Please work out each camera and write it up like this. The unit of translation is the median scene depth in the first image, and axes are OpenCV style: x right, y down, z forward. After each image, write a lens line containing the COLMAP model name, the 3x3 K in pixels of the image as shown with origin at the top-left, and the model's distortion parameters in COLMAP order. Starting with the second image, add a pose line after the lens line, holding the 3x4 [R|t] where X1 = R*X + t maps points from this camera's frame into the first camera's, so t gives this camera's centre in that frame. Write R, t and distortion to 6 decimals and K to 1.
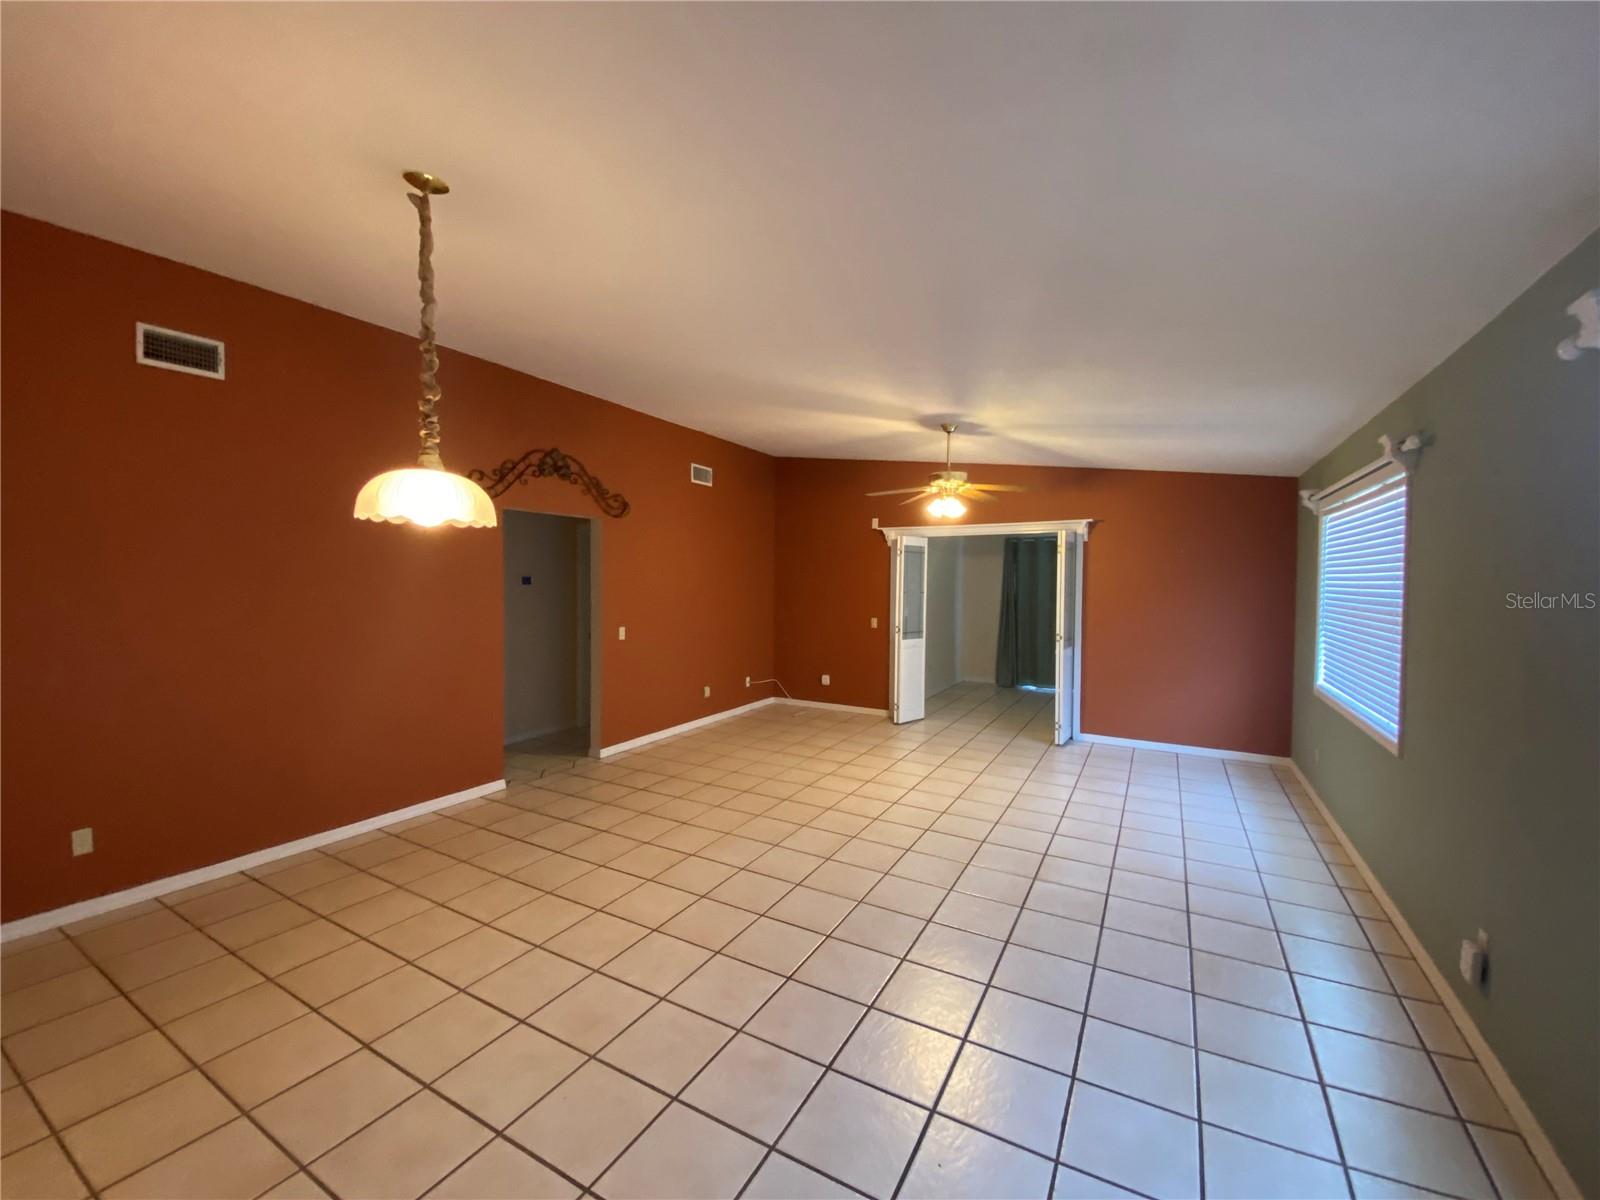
lens RADIAL K [[649.7, 0, 795.4], [0, 649.7, 616.3], [0, 0, 1]] dist [0.081970, -0.043564]
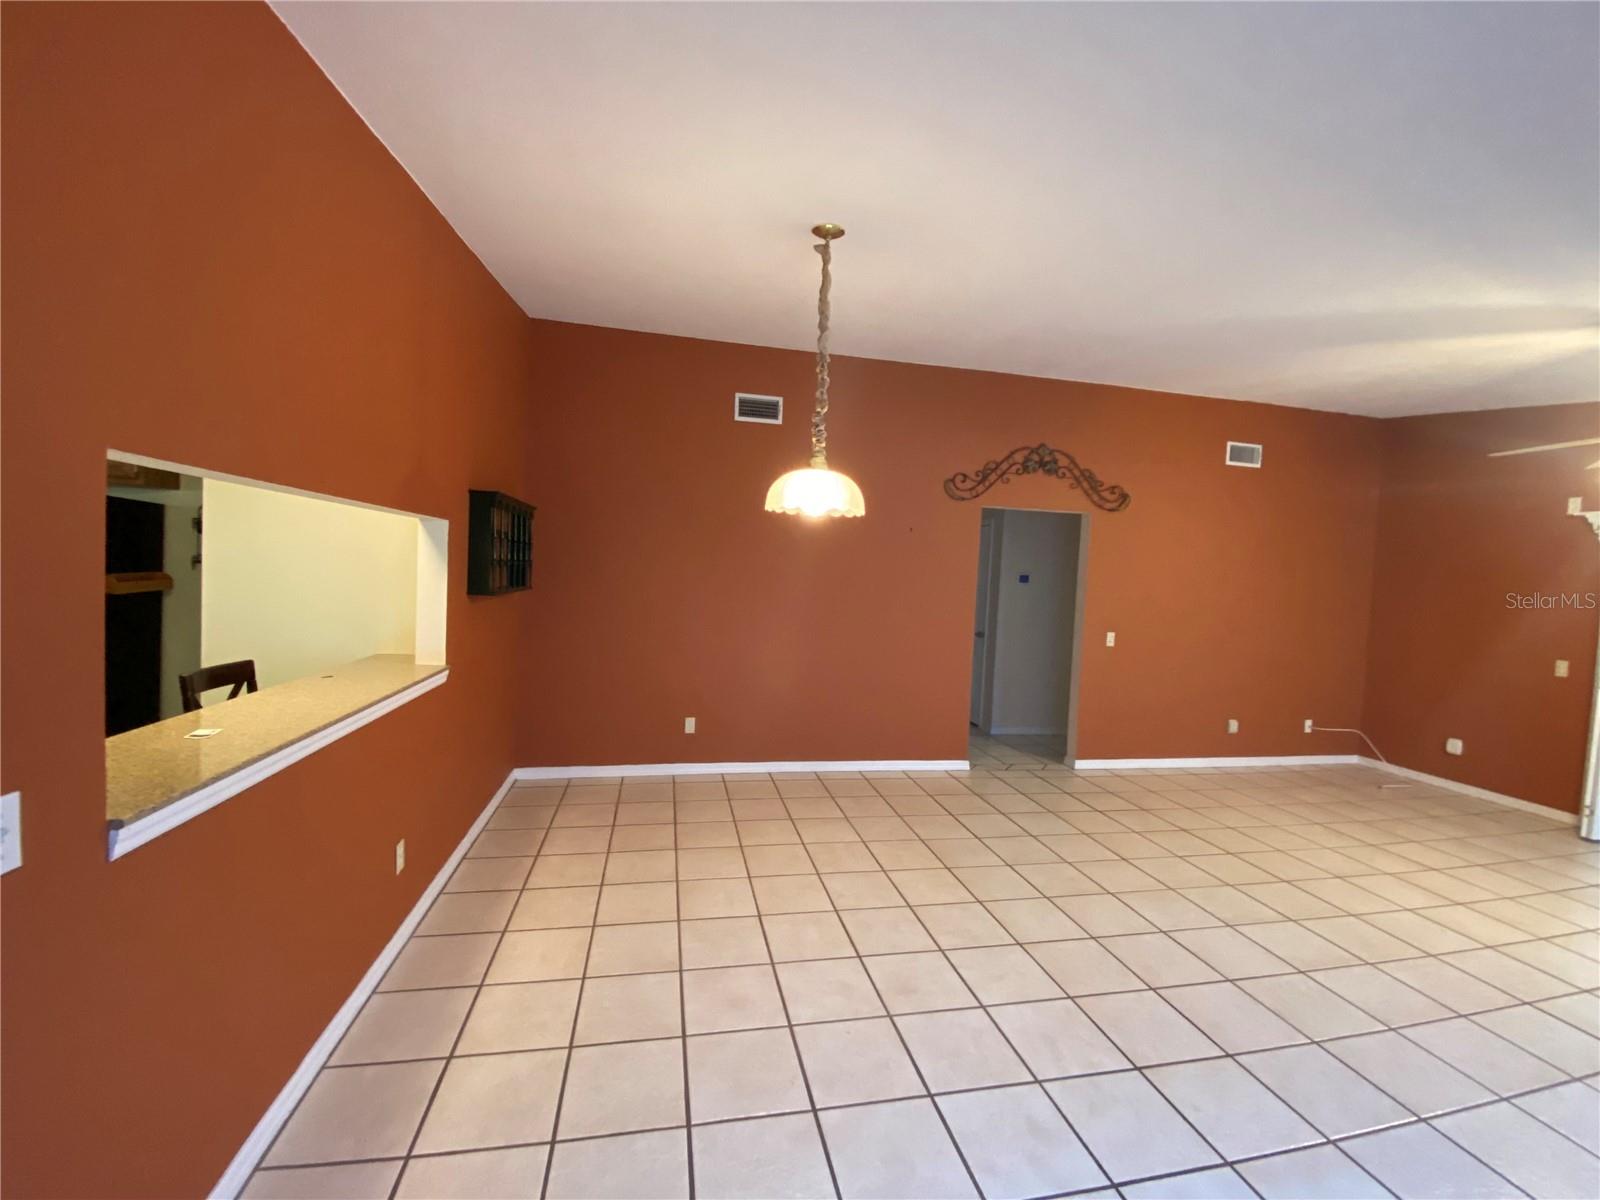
lens RADIAL K [[649.7, 0, 795.4], [0, 649.7, 616.3], [0, 0, 1]] dist [0.081970, -0.043564]
pose [[0.673880, 0.075137, -0.735011, 0.135985], [-0.083662, 0.996177, 0.025131, 0.009759], [0.734089, 0.044557, 0.677590, 0.066977]]
